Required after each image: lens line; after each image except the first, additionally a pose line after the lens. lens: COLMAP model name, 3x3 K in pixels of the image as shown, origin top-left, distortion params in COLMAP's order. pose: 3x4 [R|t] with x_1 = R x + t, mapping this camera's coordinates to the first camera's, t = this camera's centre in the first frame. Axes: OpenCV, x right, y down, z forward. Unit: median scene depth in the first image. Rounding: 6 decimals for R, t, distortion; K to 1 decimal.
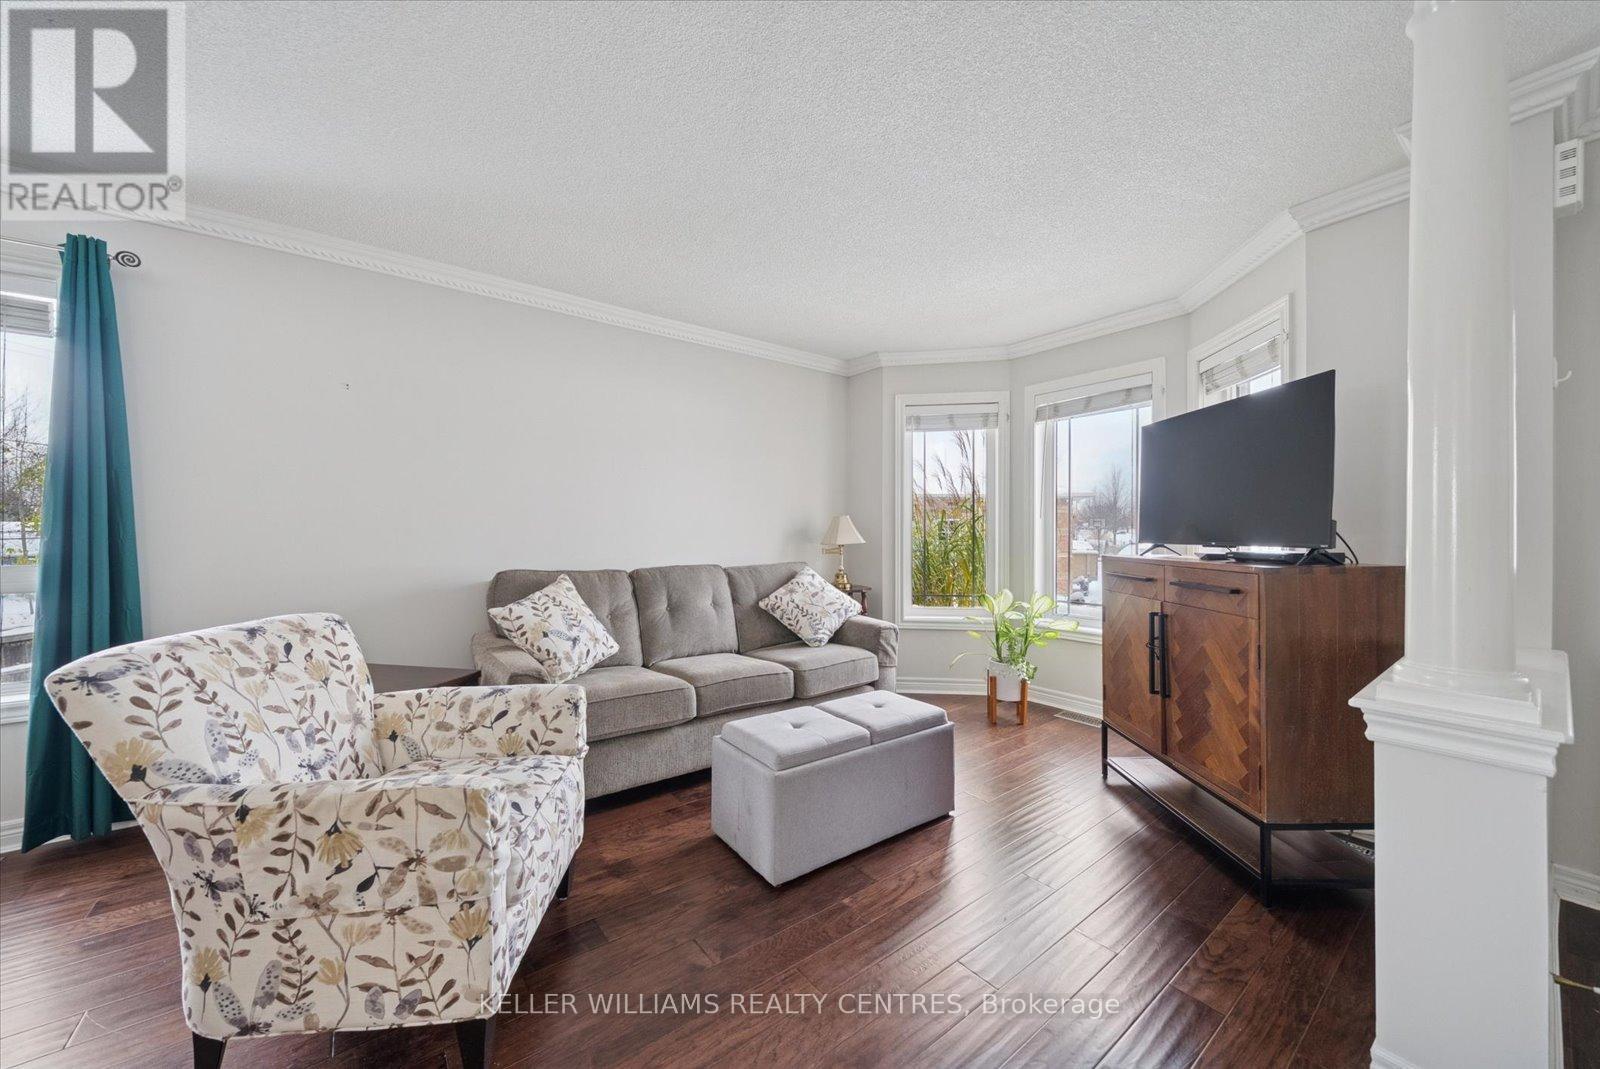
lens RADIAL K [[569.6, 0, 799.8], [0, 569.6, 534.6], [0, 0, 1]] dist [-0.001992, -0.000398]
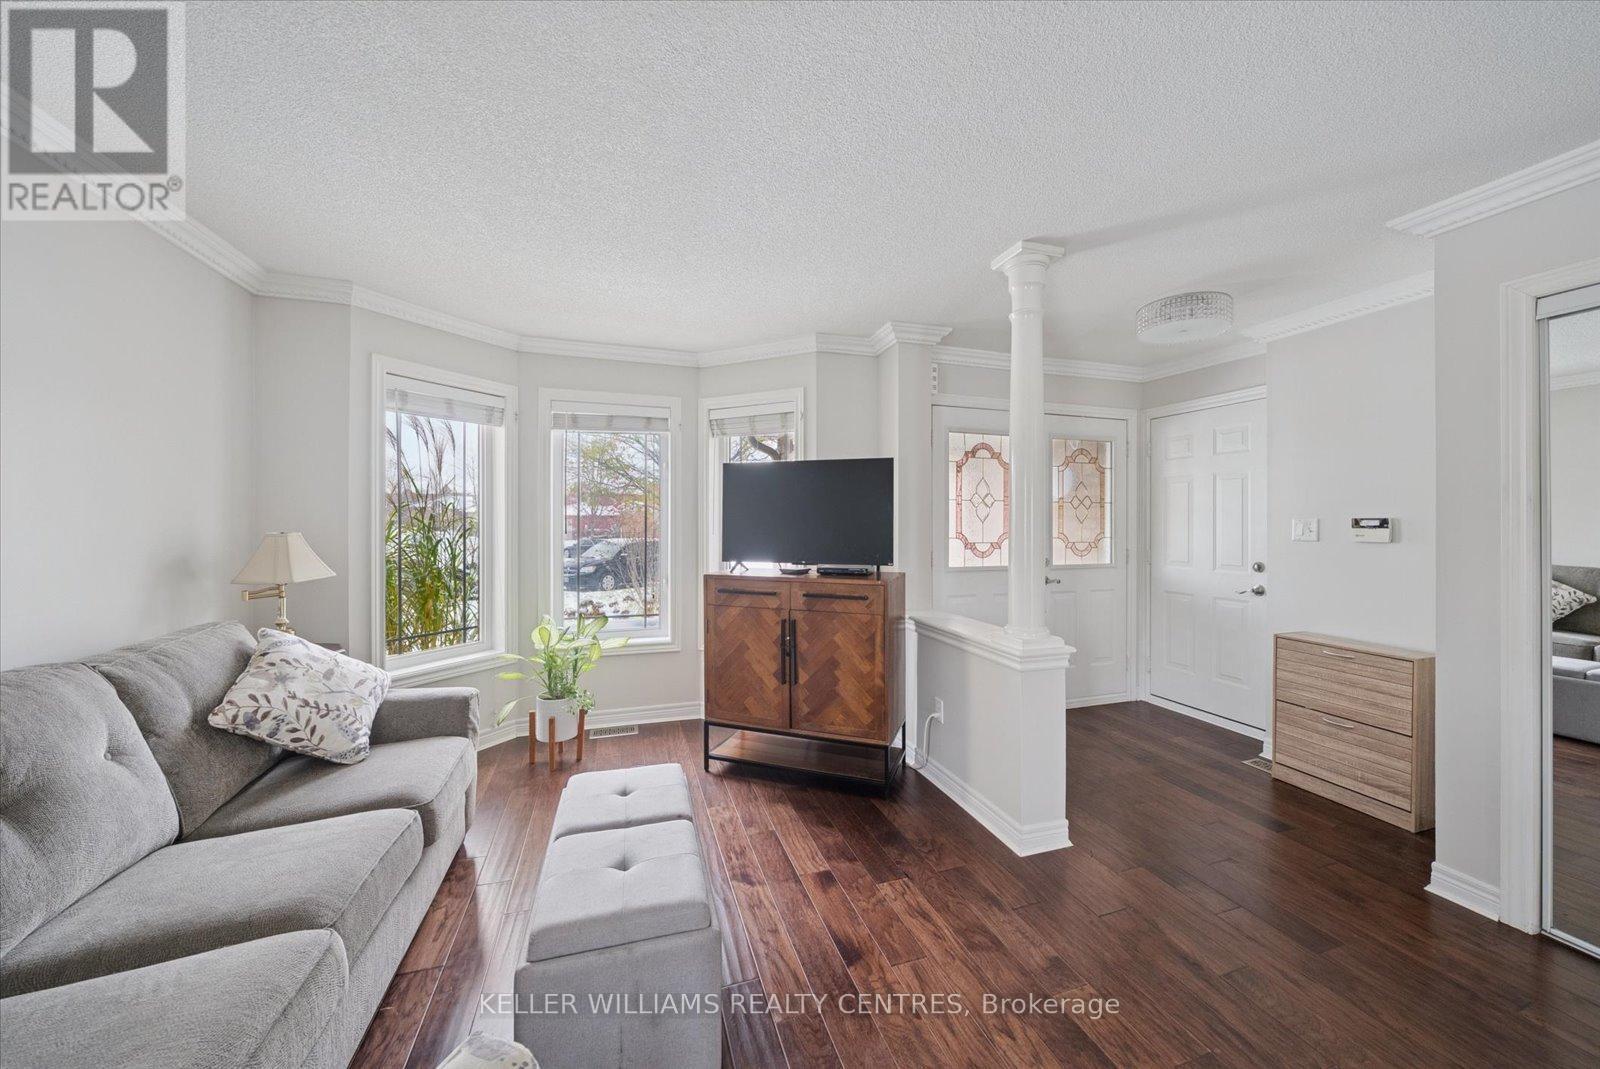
lens RADIAL K [[569.6, 0, 801.0], [0, 569.6, 525.3], [0, 0, 1]] dist [-0.001992, -0.000398]
pose [[0.339152, -0.004307, 0.940722, -0.365183], [0.001513, 0.999991, 0.004033, -0.051060], [-0.940730, 0.000055, 0.339155, 0.350676]]
